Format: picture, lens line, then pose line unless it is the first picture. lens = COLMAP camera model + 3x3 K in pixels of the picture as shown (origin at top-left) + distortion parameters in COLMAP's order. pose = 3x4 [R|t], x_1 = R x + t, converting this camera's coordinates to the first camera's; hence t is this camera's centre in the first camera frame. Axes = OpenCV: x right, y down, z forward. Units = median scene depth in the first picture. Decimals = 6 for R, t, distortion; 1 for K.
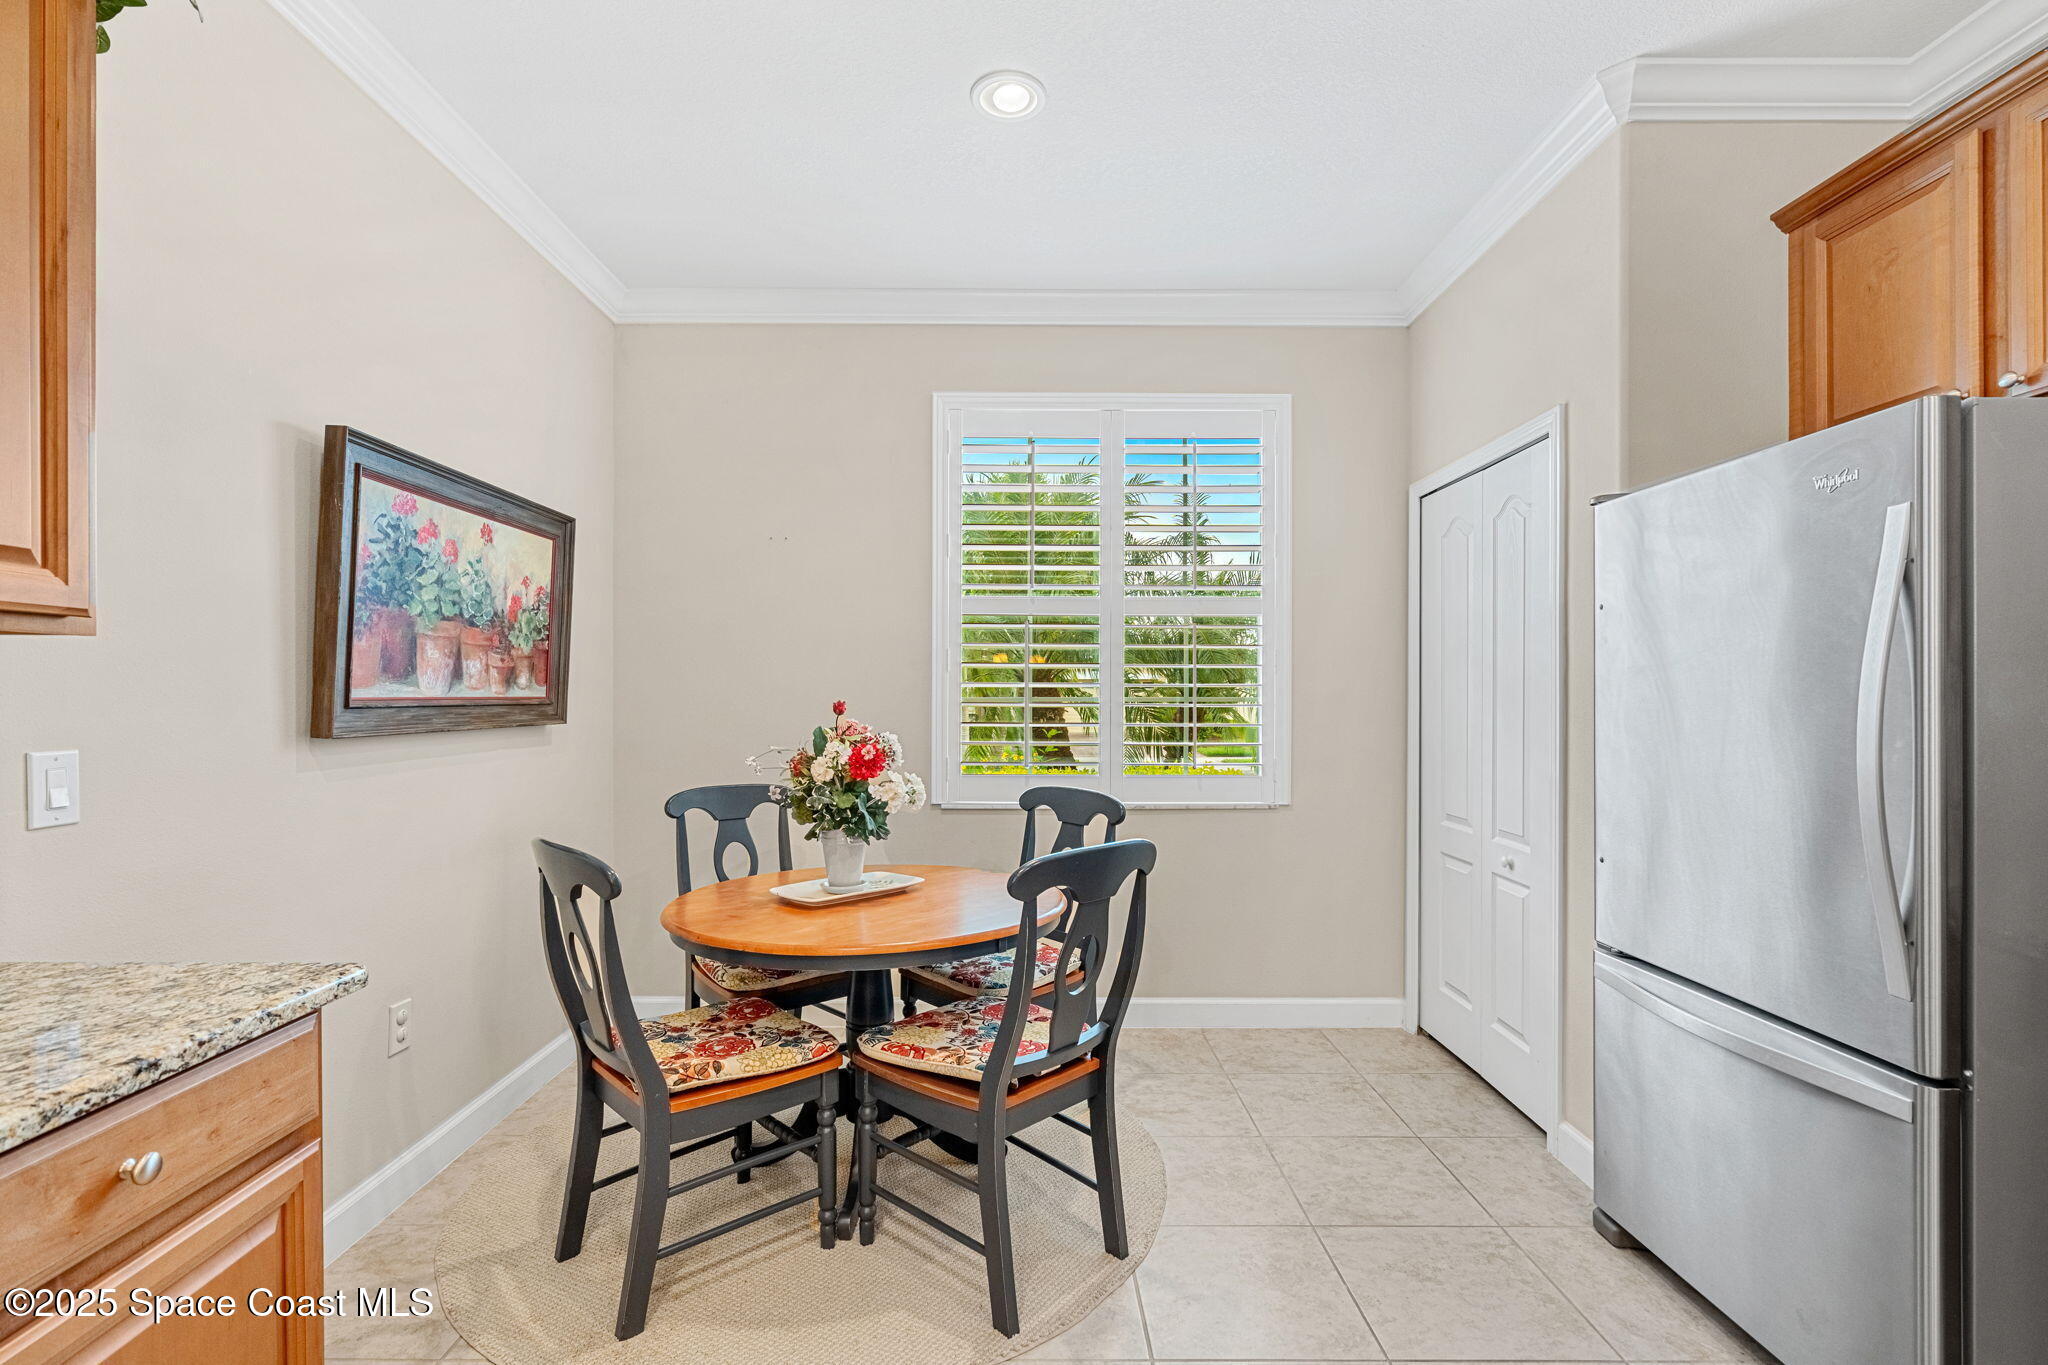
lens RADIAL K [[938.7, 0, 1029.0], [0, 938.7, 696.7], [0, 0, 1]] dist [-0.005016, 0.000803]
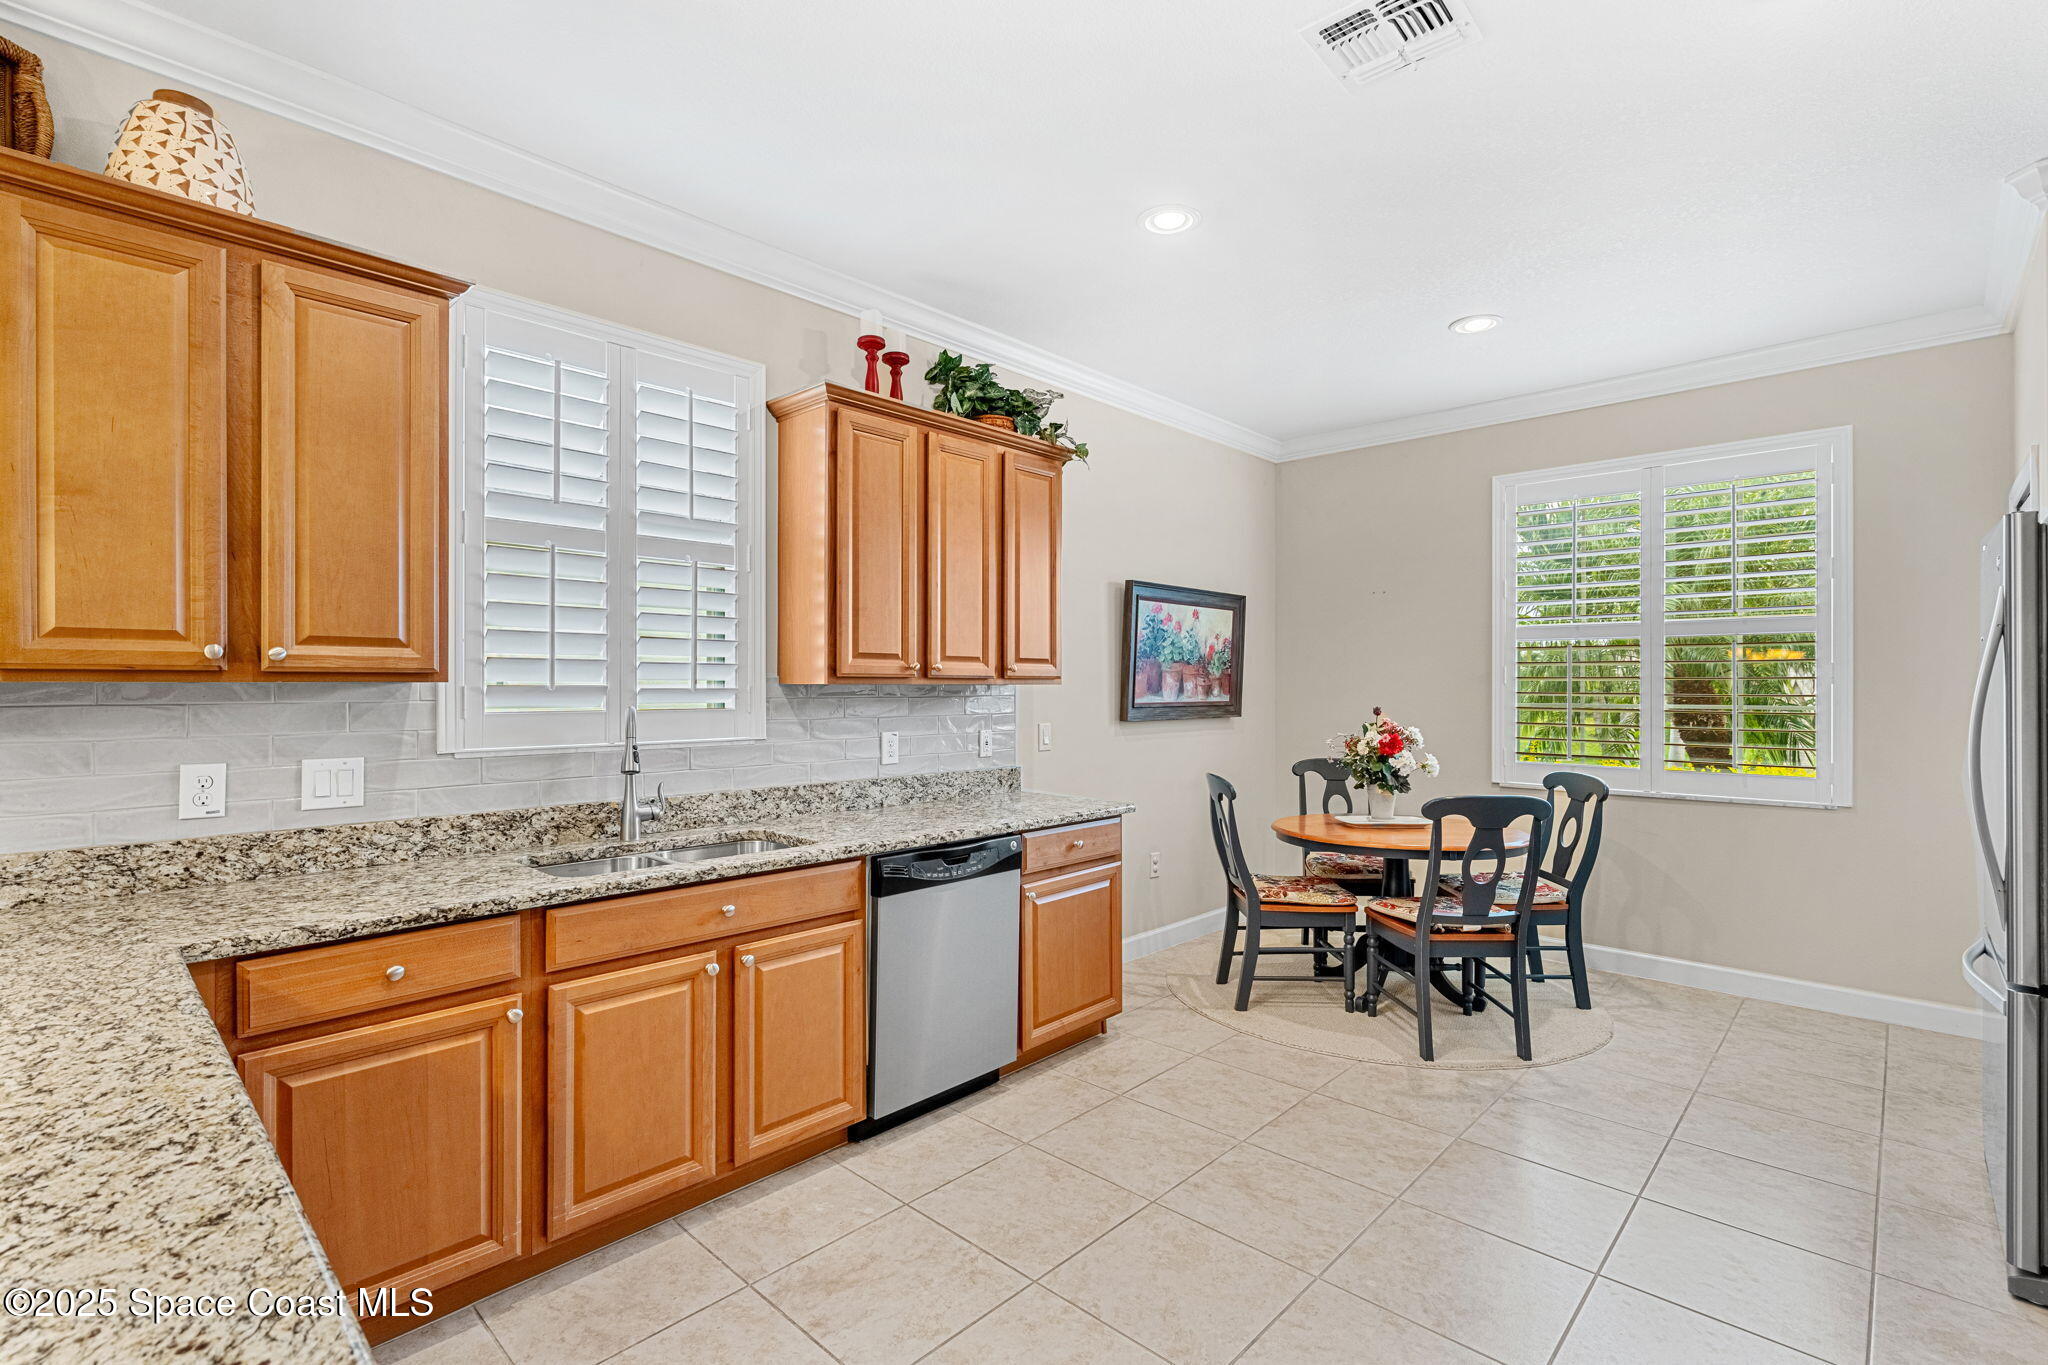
lens RADIAL K [[938.7, 0, 995.3], [0, 938.7, 688.4], [0, 0, 1]] dist [-0.005016, 0.000803]
pose [[0.704207, 0.000555, -0.709995, 0.513407], [-0.002703, 0.999995, -0.001900, -0.023857], [0.709990, 0.003257, 0.704205, -0.659497]]
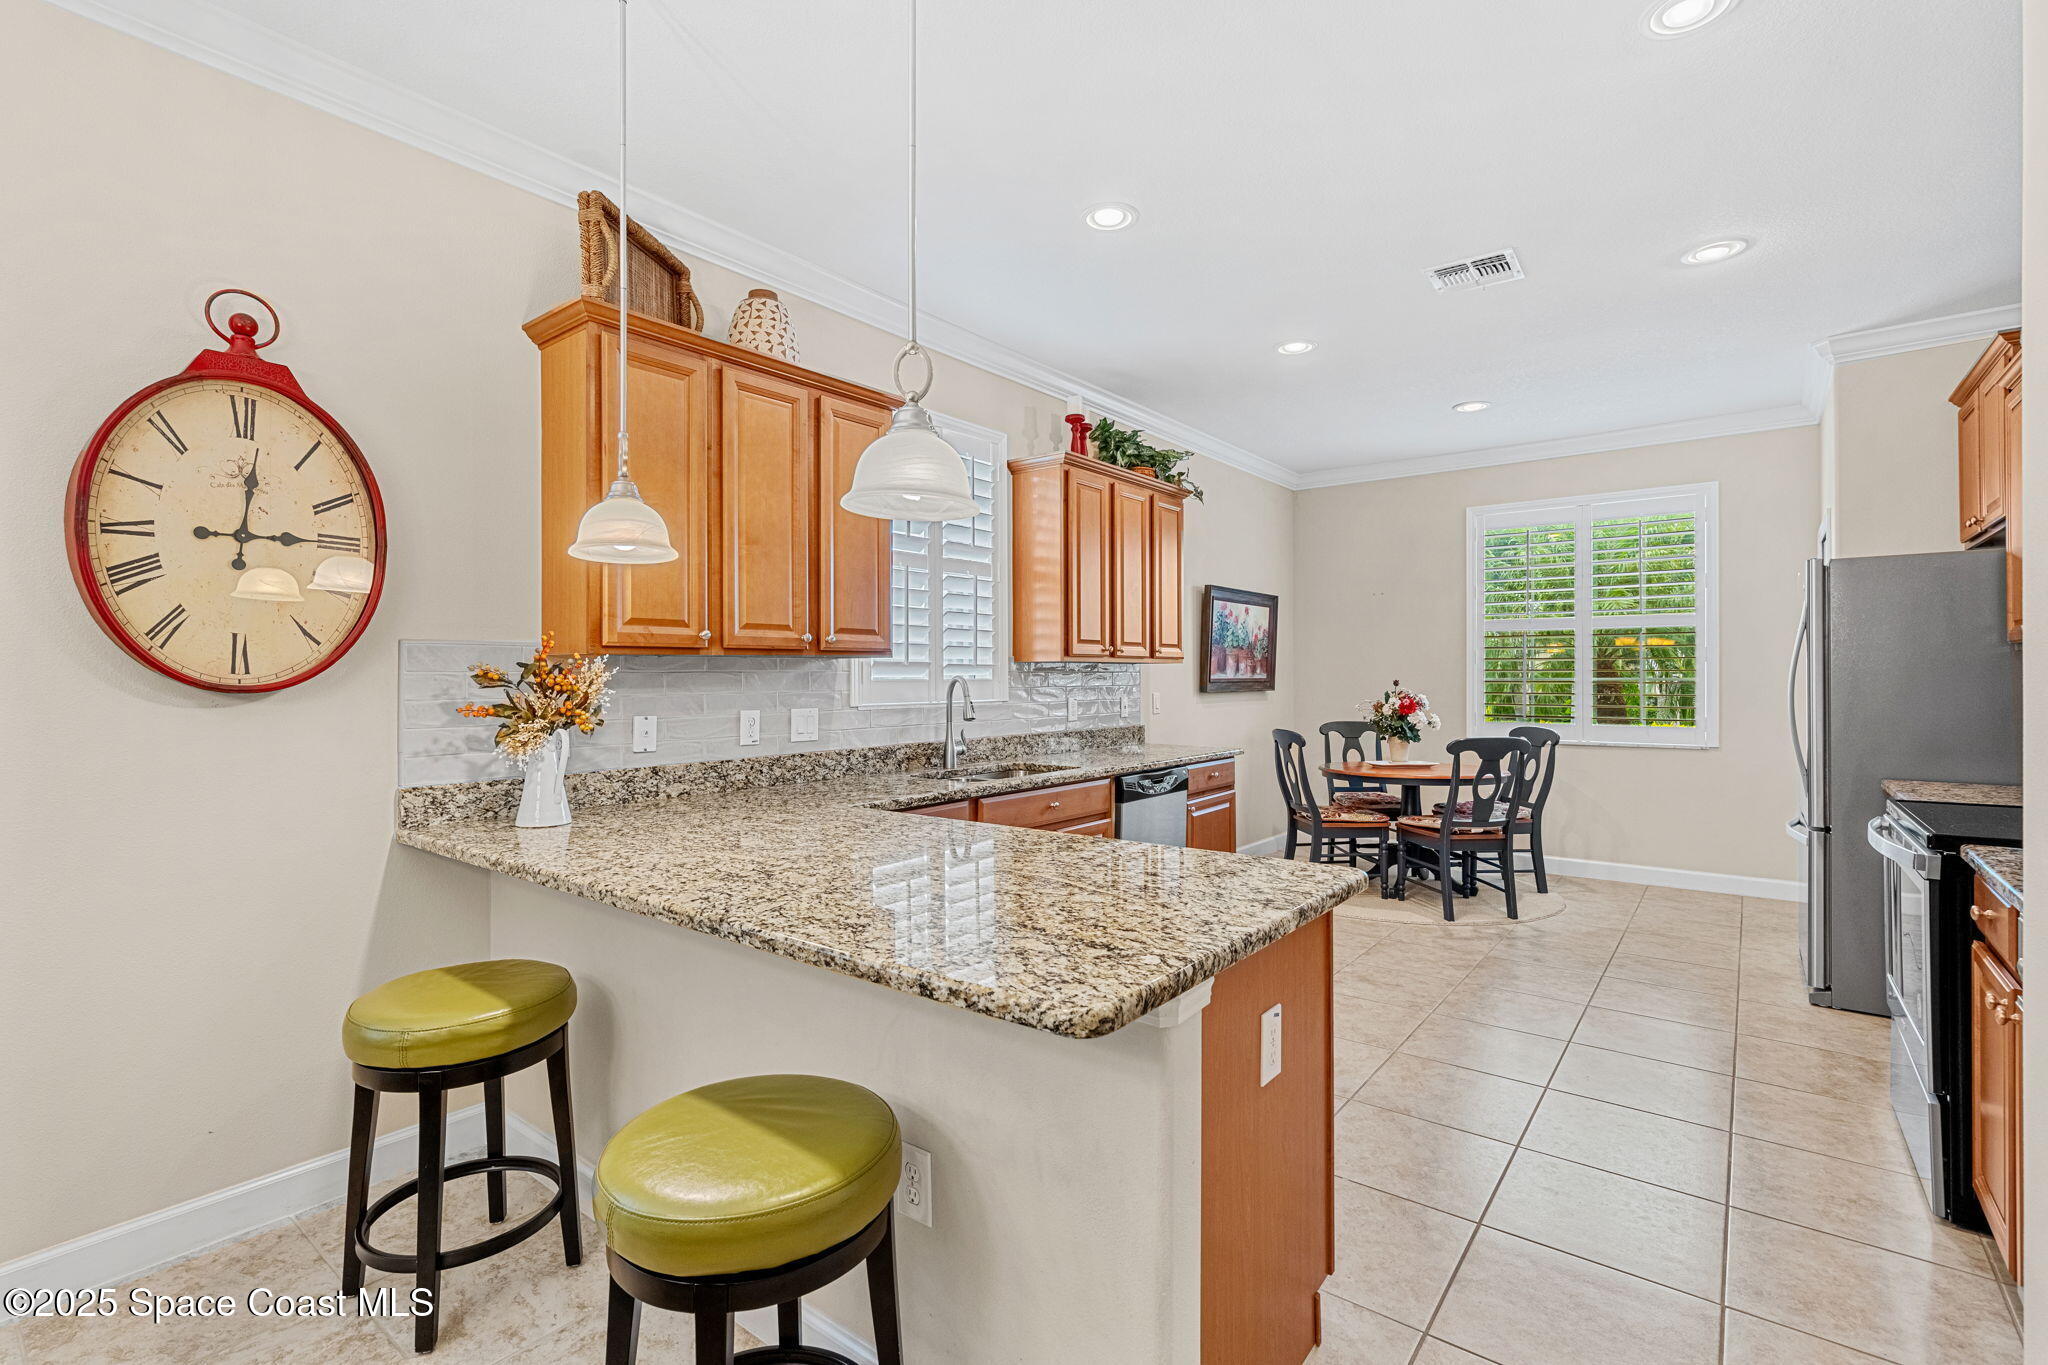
lens RADIAL K [[938.7, 0, 999.8], [0, 938.7, 679.9], [0, 0, 1]] dist [-0.005016, 0.000803]
pose [[0.768257, -0.001050, -0.640141, 0.523834], [0.001572, 0.999999, 0.000246, 0.002861], [0.640140, -0.001196, 0.768258, -1.380110]]
